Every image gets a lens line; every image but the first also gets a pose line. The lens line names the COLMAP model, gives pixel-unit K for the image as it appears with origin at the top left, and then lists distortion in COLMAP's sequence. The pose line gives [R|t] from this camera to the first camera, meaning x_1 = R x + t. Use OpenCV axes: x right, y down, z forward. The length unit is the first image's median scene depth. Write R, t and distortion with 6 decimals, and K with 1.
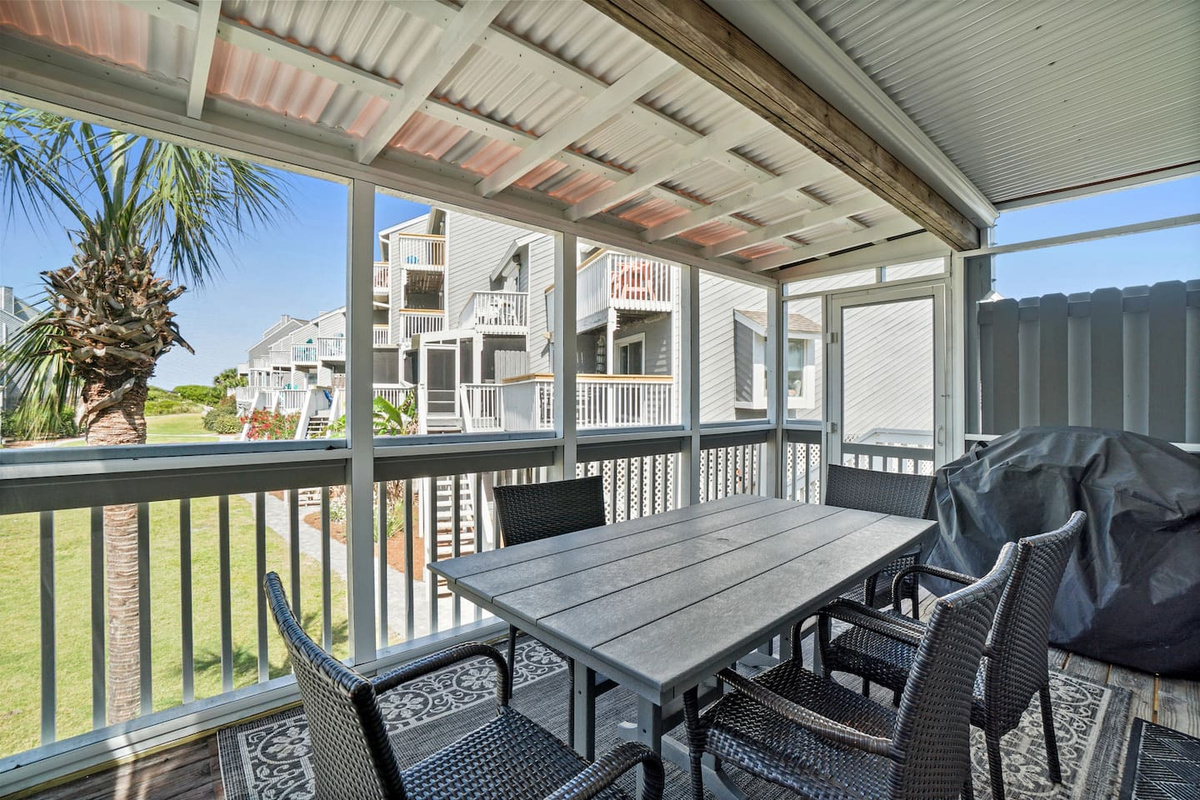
lens RADIAL K [[532.7, 0, 593.3], [0, 532.7, 401.1], [0, 0, 1]] dist [-0.020077, 0.001326]
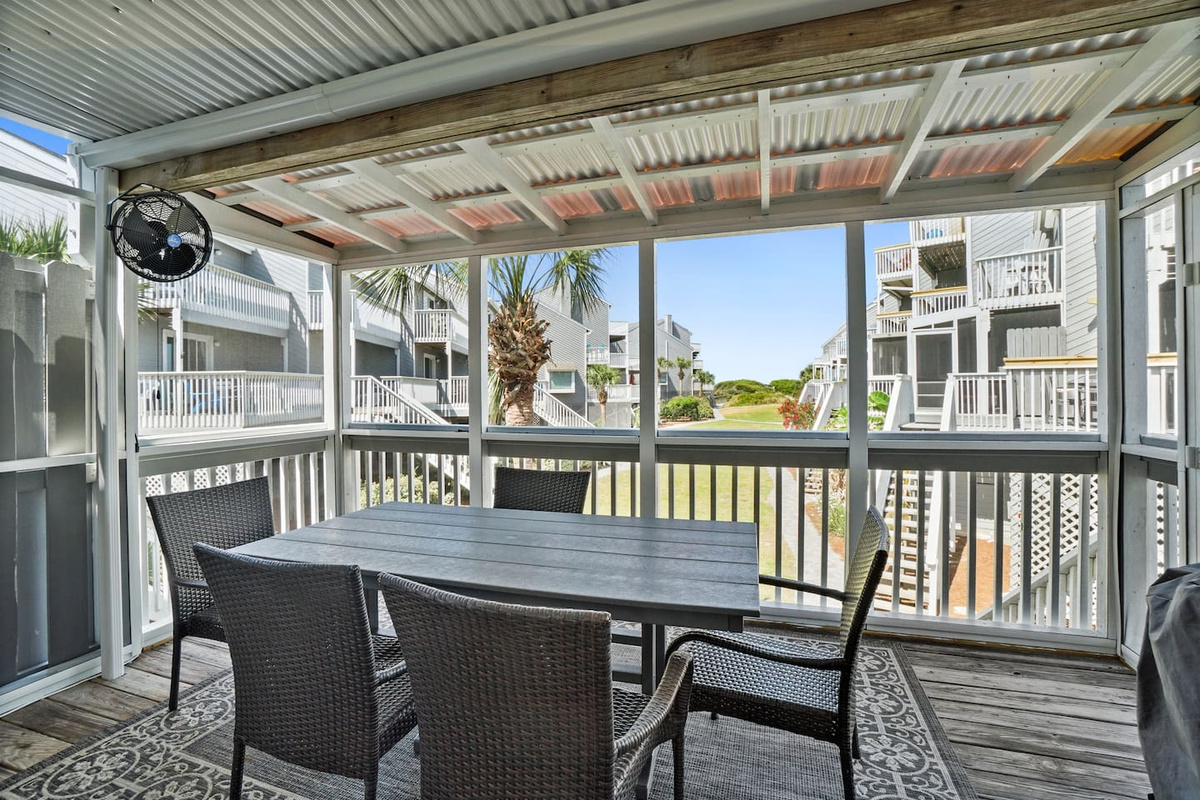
lens RADIAL K [[532.7, 0, 594.8], [0, 532.7, 398.6], [0, 0, 1]] dist [-0.020077, 0.001326]
pose [[0.533177, 0.005362, -0.845987, 0.148384], [0.004367, 0.999949, 0.009090, -0.002744], [0.845992, -0.008542, 0.533127, 0.069534]]
